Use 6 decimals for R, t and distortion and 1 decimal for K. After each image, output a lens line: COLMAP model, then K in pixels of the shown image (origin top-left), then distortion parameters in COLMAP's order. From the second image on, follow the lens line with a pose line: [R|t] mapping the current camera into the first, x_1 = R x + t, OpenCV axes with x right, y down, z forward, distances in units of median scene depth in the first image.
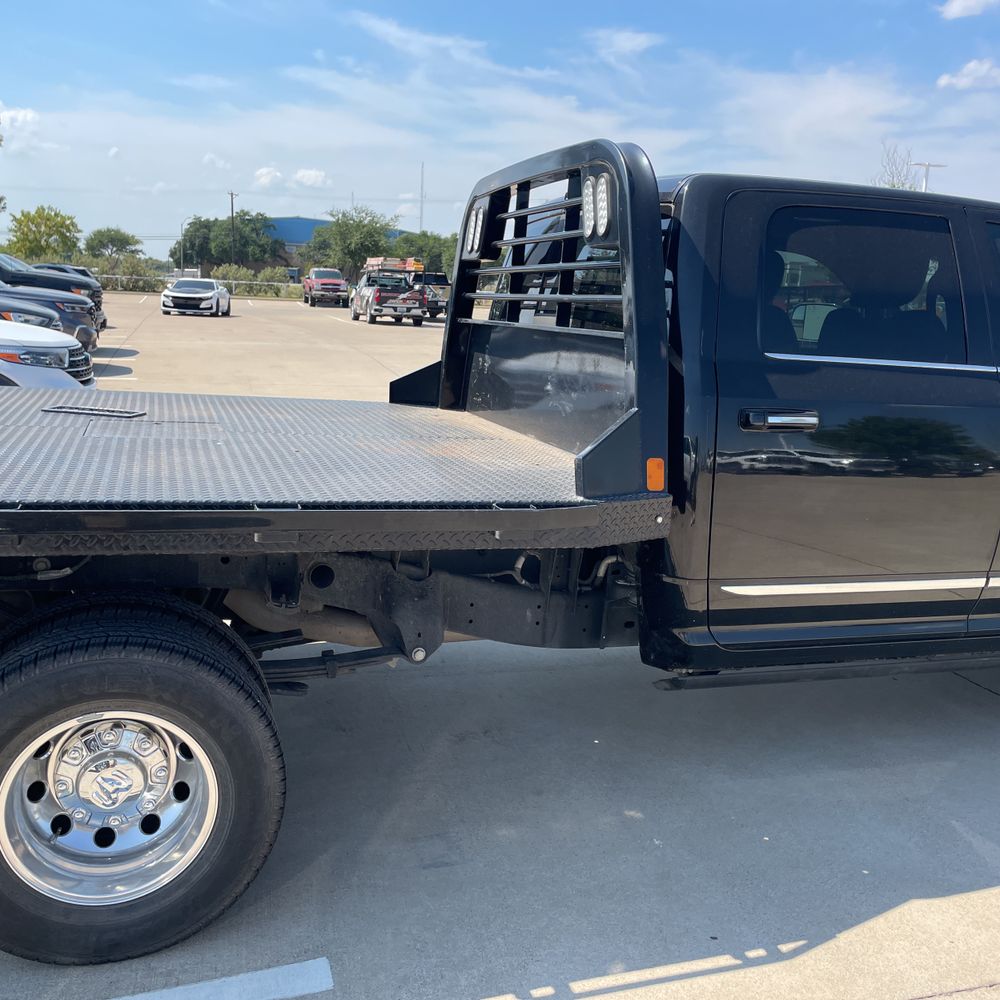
lens RADIAL K [[1009.8, 0, 503.3], [0, 1009.8, 503.9], [0, 0, 1]] dist [0.043761, 0.000000]
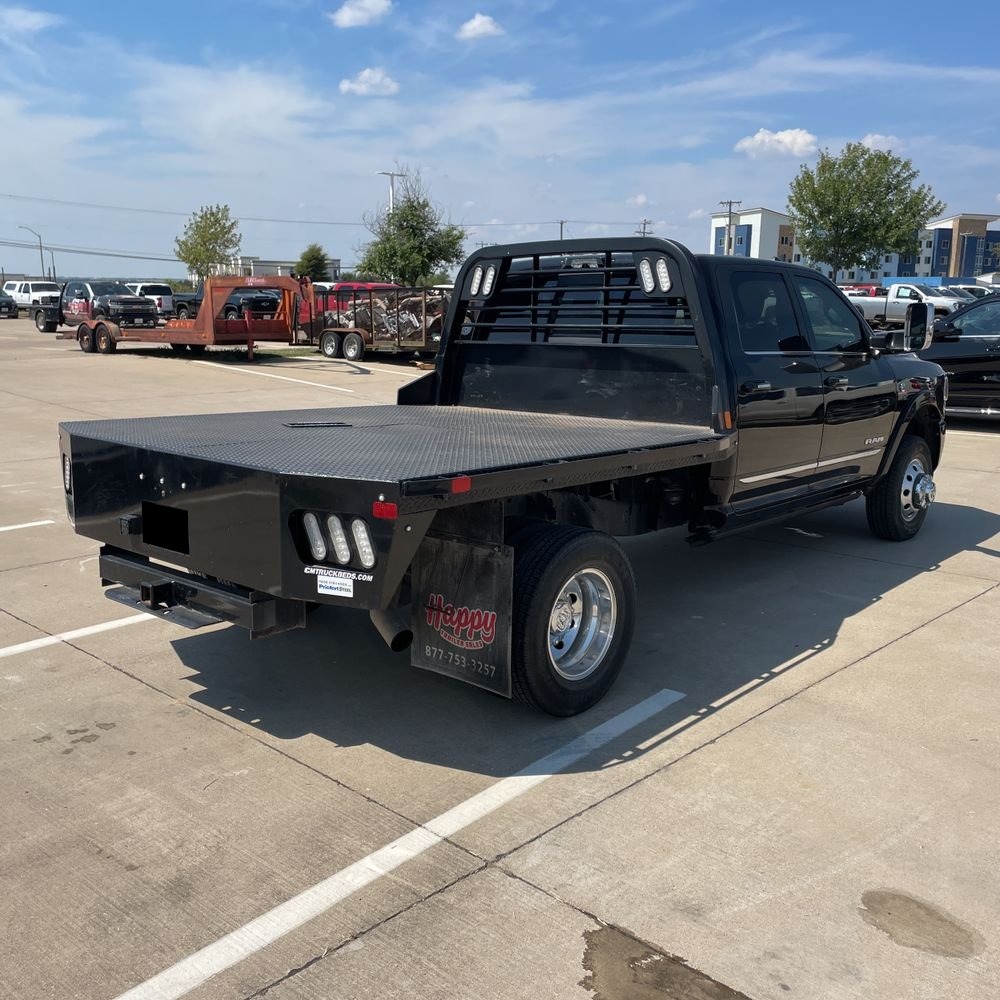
lens RADIAL K [[1010.7, 0, 503.1], [0, 1010.7, 503.5], [0, 0, 1]] dist [0.043538, 0.000000]
pose [[0.868279, -0.138360, 0.476391, -0.980723], [0.136625, 0.989875, 0.038478, -0.003990], [-0.476891, 0.031677, 0.878391, -0.390322]]
